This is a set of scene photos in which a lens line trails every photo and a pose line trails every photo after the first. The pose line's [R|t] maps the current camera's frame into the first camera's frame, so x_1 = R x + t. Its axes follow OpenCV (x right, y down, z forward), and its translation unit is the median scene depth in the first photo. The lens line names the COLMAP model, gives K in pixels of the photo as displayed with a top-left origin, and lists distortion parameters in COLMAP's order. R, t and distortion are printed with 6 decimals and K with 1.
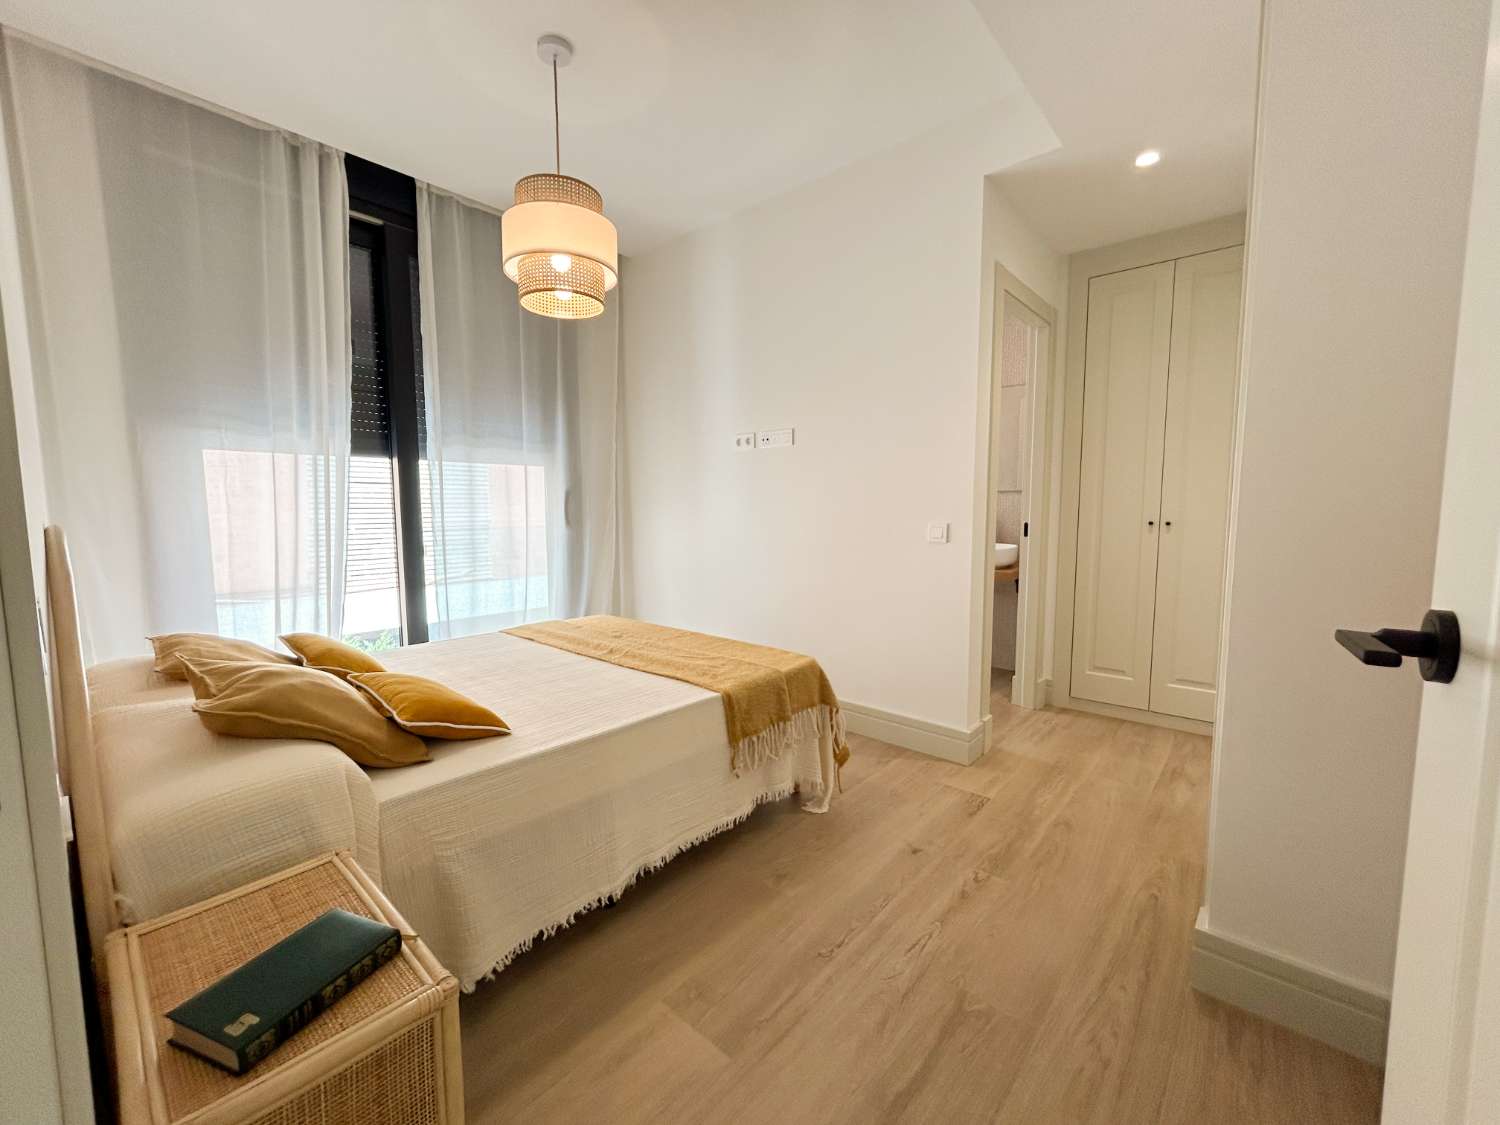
lens RADIAL K [[605.9, 0, 750.0], [0, 605.9, 562.5], [0, 0, 1]] dist [-0.002825, -0.000112]
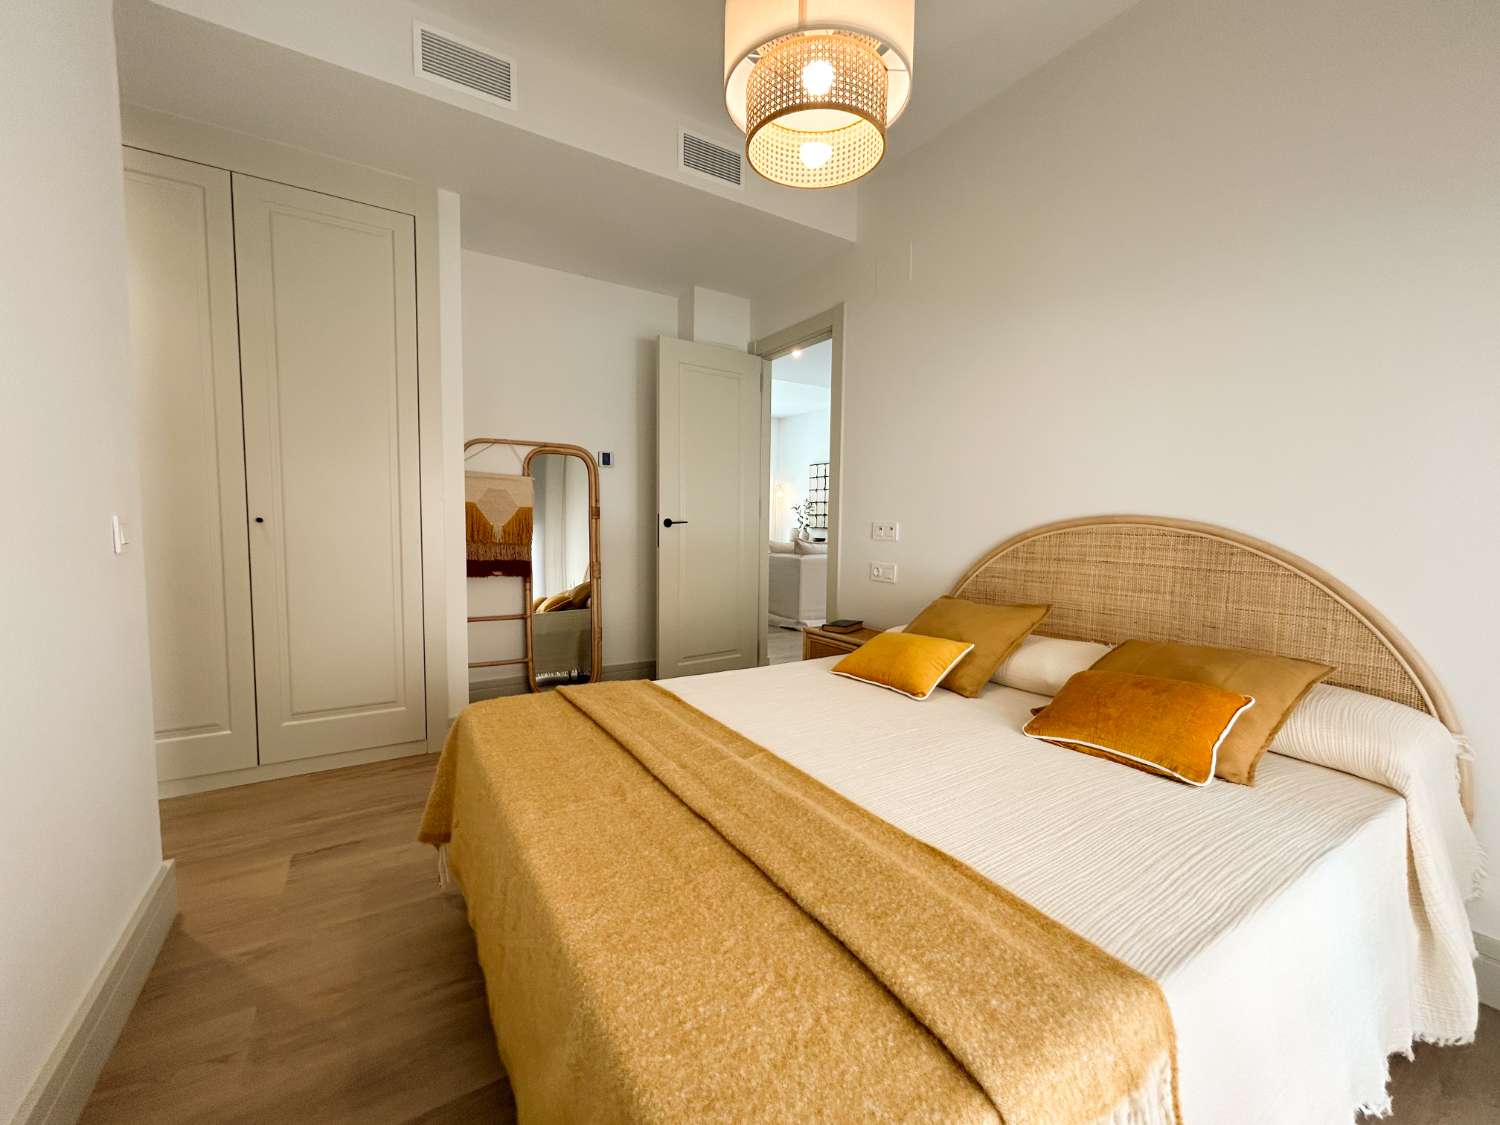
lens RADIAL K [[605.9, 0, 750.0], [0, 605.9, 562.5], [0, 0, 1]] dist [-0.002825, -0.000112]
pose [[-0.963348, -0.032597, 0.266265, -0.454731], [0.010845, 0.987045, 0.160076, -0.145014], [-0.268034, 0.157097, -0.950515, 1.712987]]
